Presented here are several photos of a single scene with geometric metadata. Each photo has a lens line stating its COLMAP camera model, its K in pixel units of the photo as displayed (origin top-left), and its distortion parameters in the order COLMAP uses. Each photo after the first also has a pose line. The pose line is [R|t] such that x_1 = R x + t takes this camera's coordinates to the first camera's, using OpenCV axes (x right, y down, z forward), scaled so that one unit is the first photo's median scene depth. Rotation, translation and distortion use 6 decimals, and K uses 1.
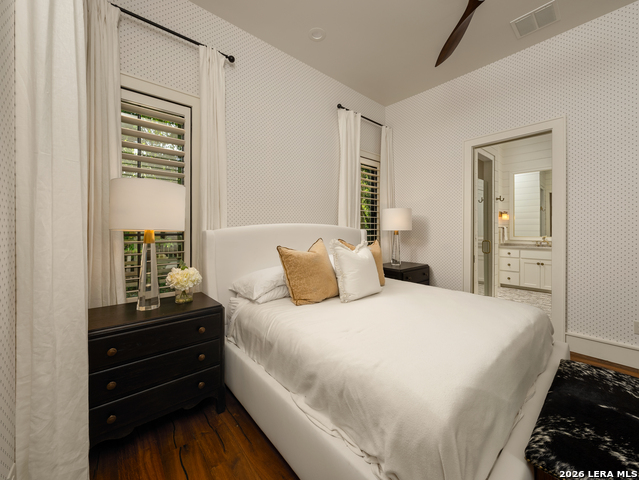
lens RADIAL K [[253.3, 0, 319.5], [0, 253.3, 240.0], [0, 0, 1]] dist [0.000048, 0.000040]
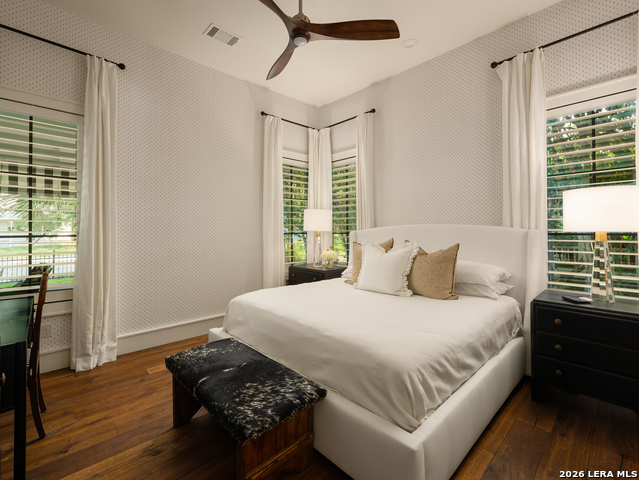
lens RADIAL K [[291.7, 0, 319.5], [0, 291.7, 240.0], [0, 0, 1]] dist [-0.000090, -0.000021]
pose [[0.052582, 0.018987, -0.998436, 2.183539], [-0.024045, 0.999553, 0.017742, -0.032730], [0.998327, 0.023074, 0.053015, 1.059006]]
